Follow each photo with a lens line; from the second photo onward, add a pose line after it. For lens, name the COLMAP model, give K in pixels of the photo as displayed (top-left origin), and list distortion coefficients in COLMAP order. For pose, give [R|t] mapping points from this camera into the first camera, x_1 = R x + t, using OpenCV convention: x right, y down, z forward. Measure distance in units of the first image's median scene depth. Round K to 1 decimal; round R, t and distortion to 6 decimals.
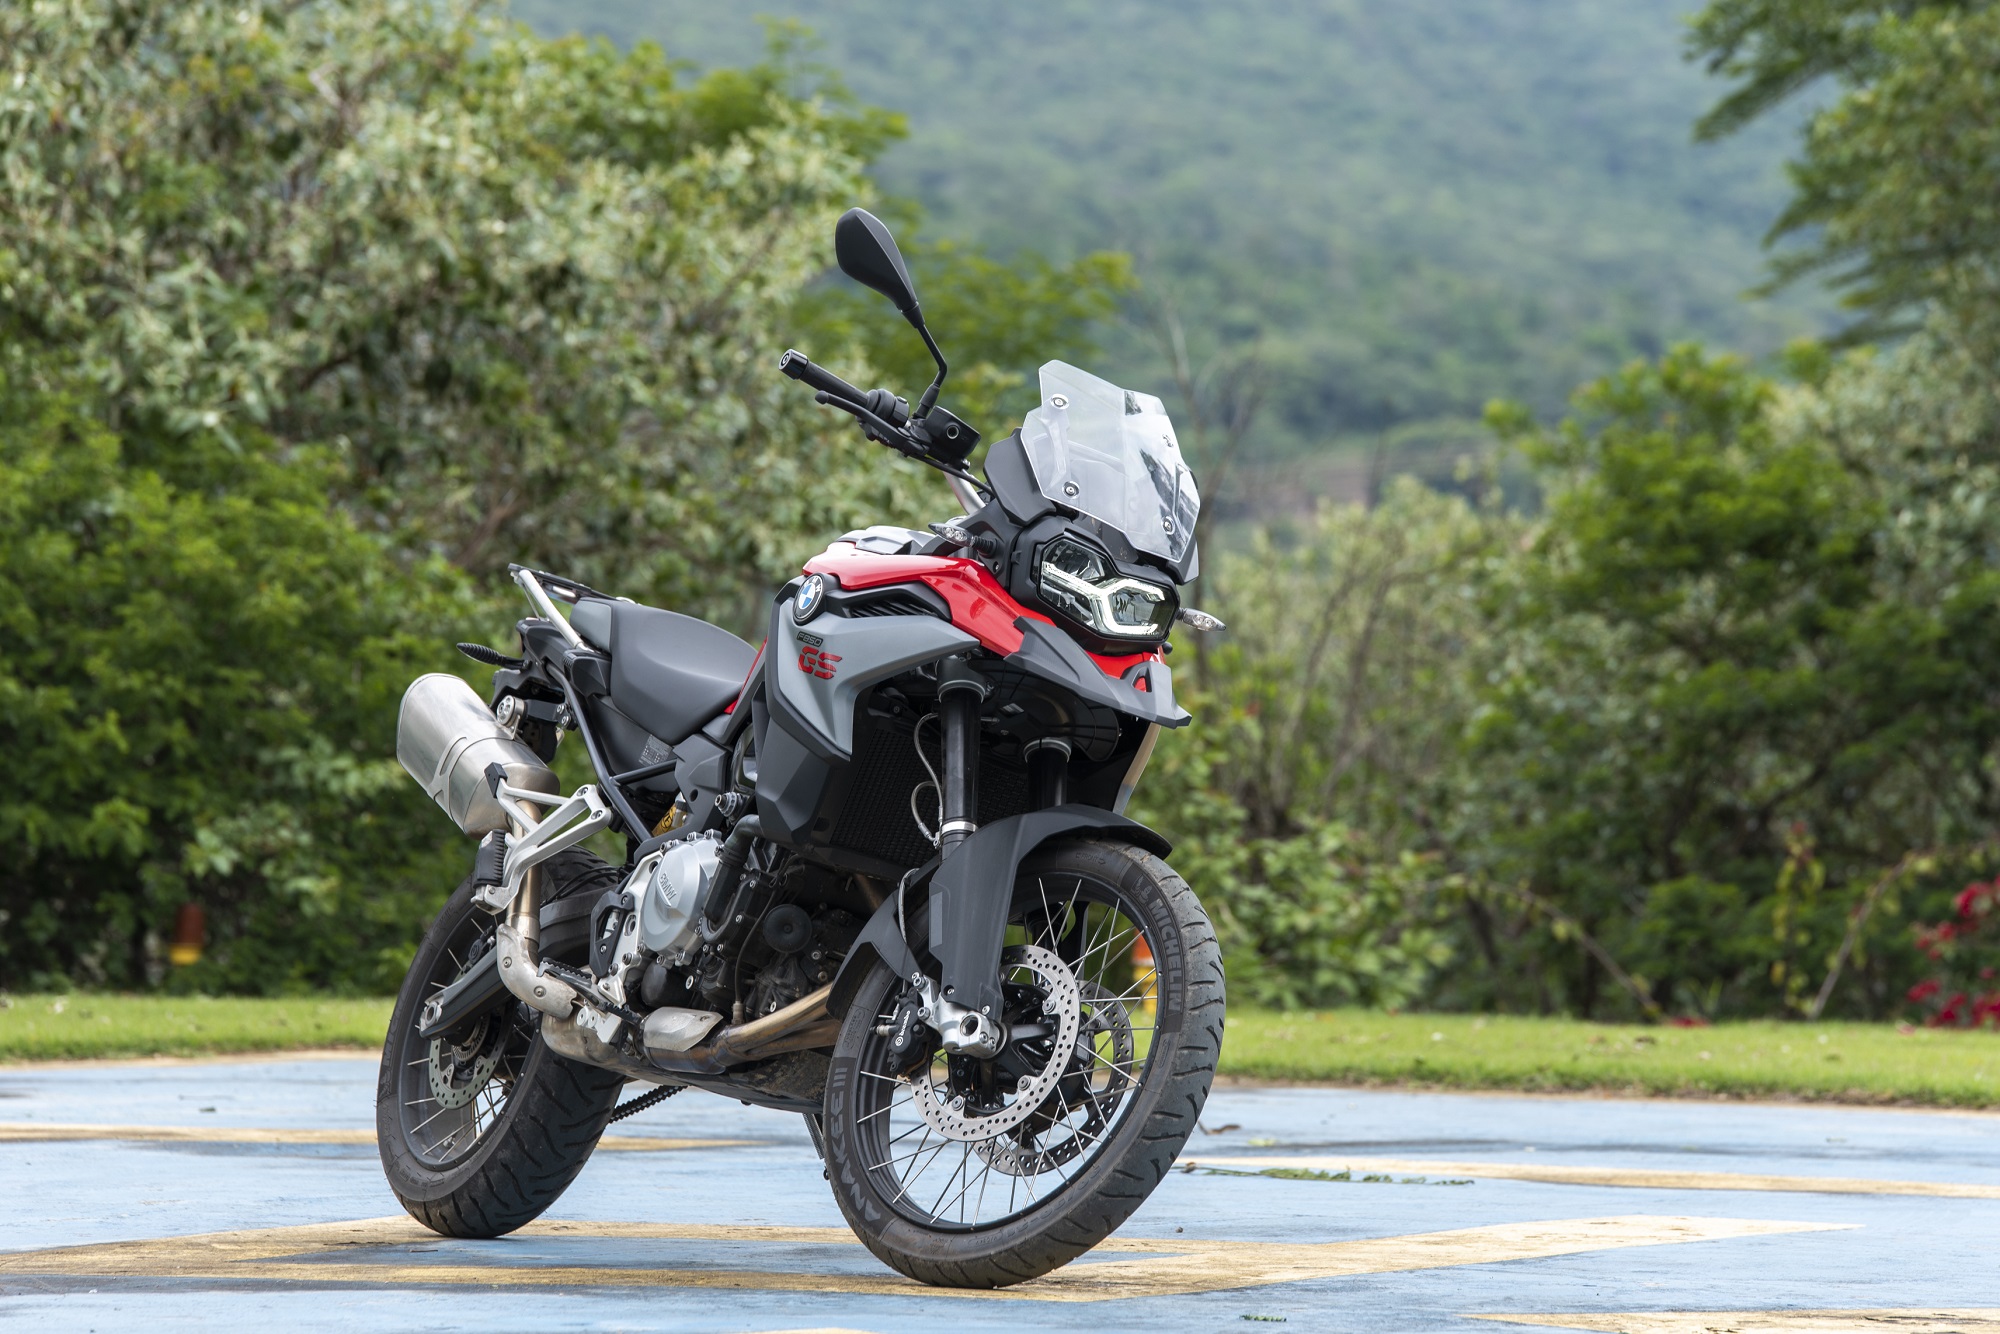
lens RADIAL K [[10654.8, 0, 1000.2], [0, 10654.8, 668.4], [0, 0, 1]] dist [1.754382, 0.000000]
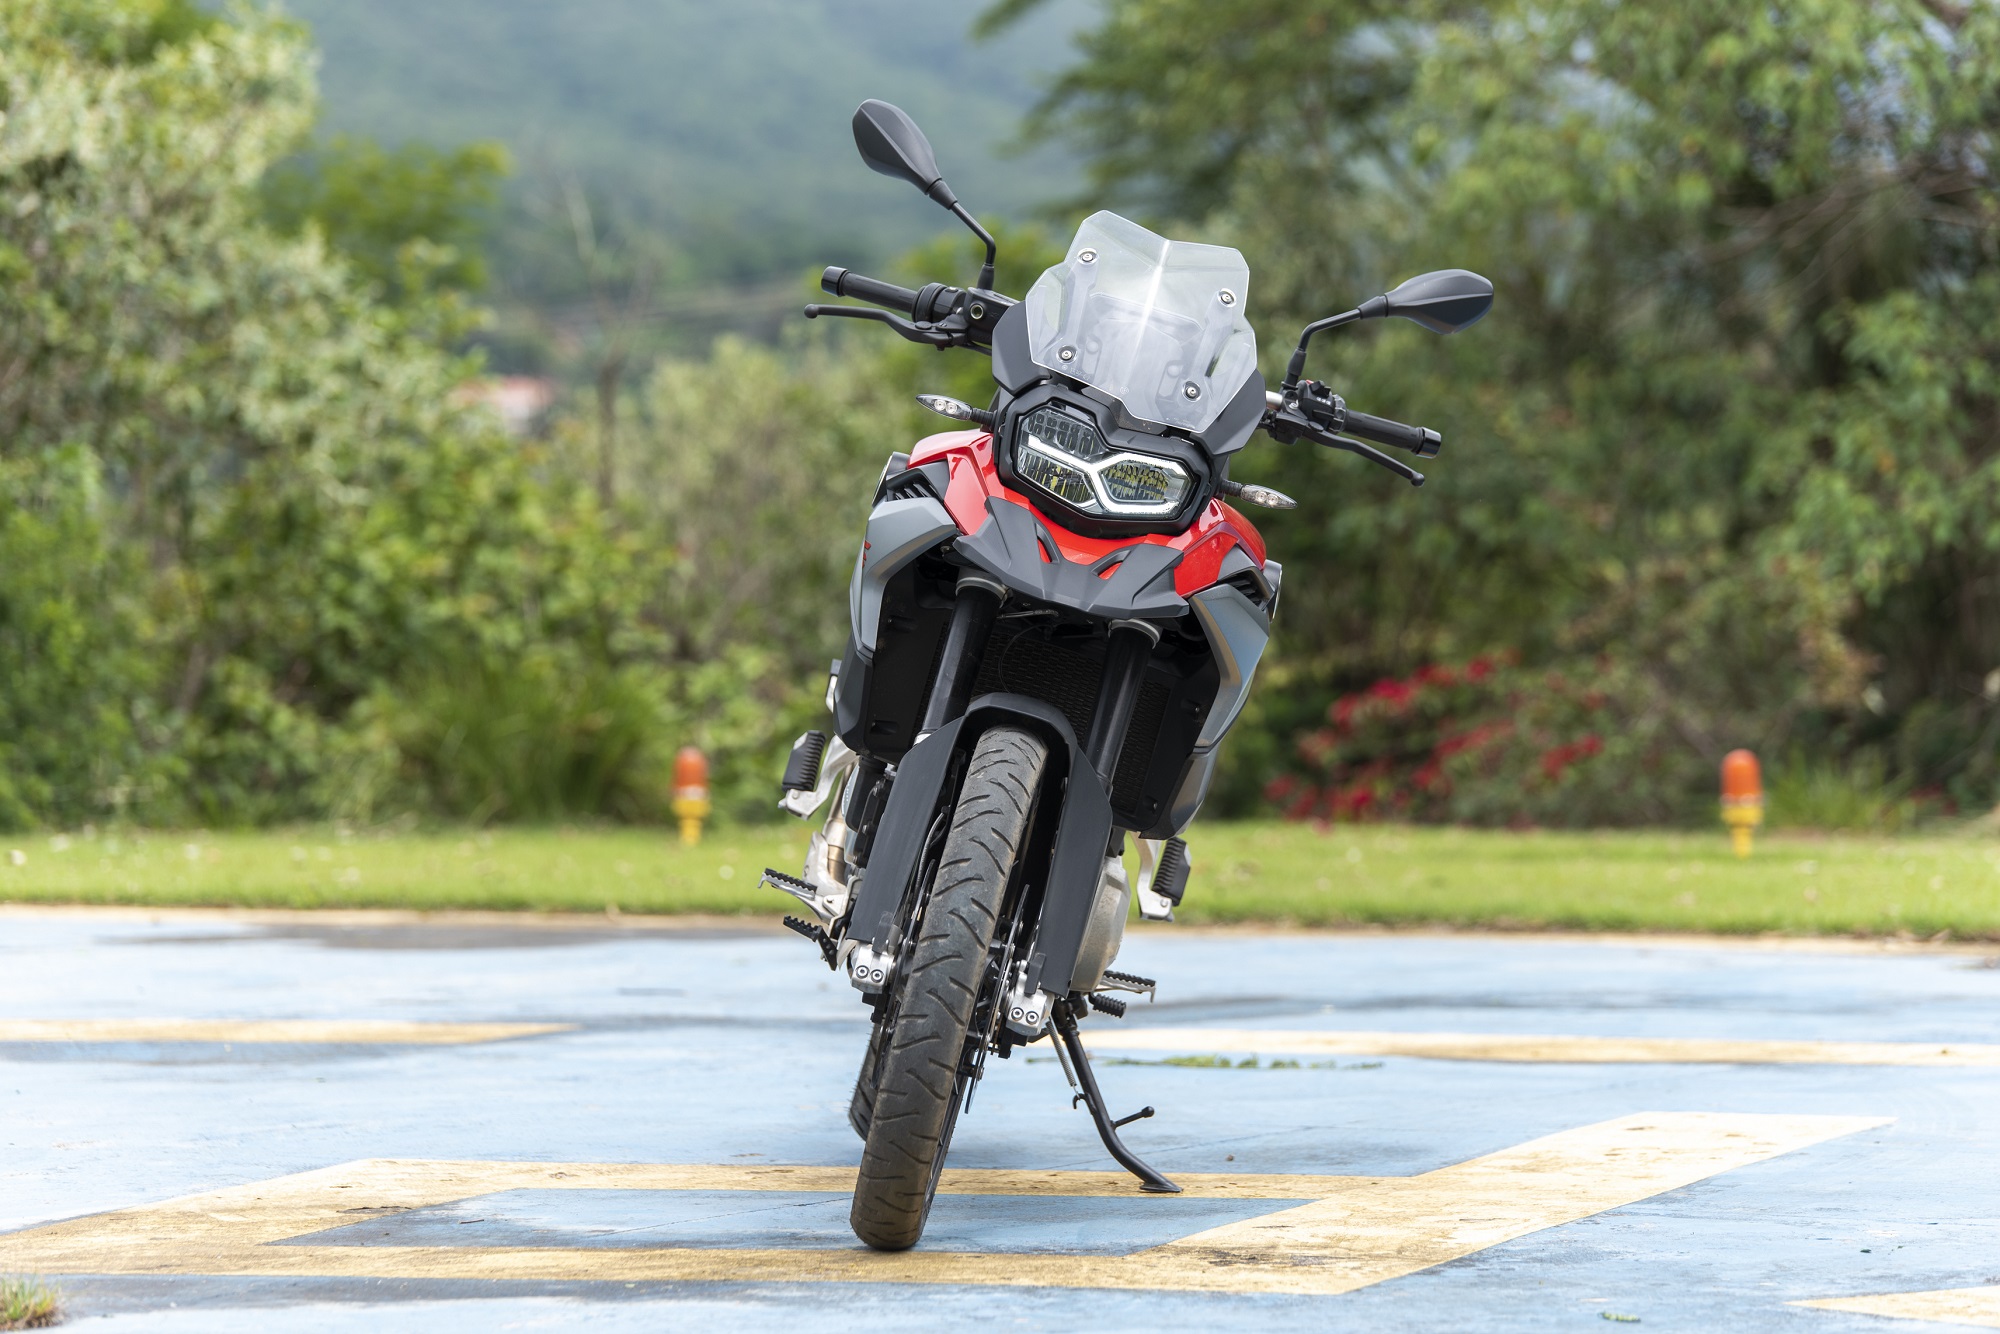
lens RADIAL K [[8090.2, 0, 999.7], [0, 8090.2, 664.6], [0, 0, 1]] dist [0.713574, 0.000000]
pose [[0.992557, -0.024839, 0.119219, -0.046361], [0.022137, 0.999468, 0.023938, -0.003927], [-0.119751, -0.021121, 0.992579, 0.168539]]
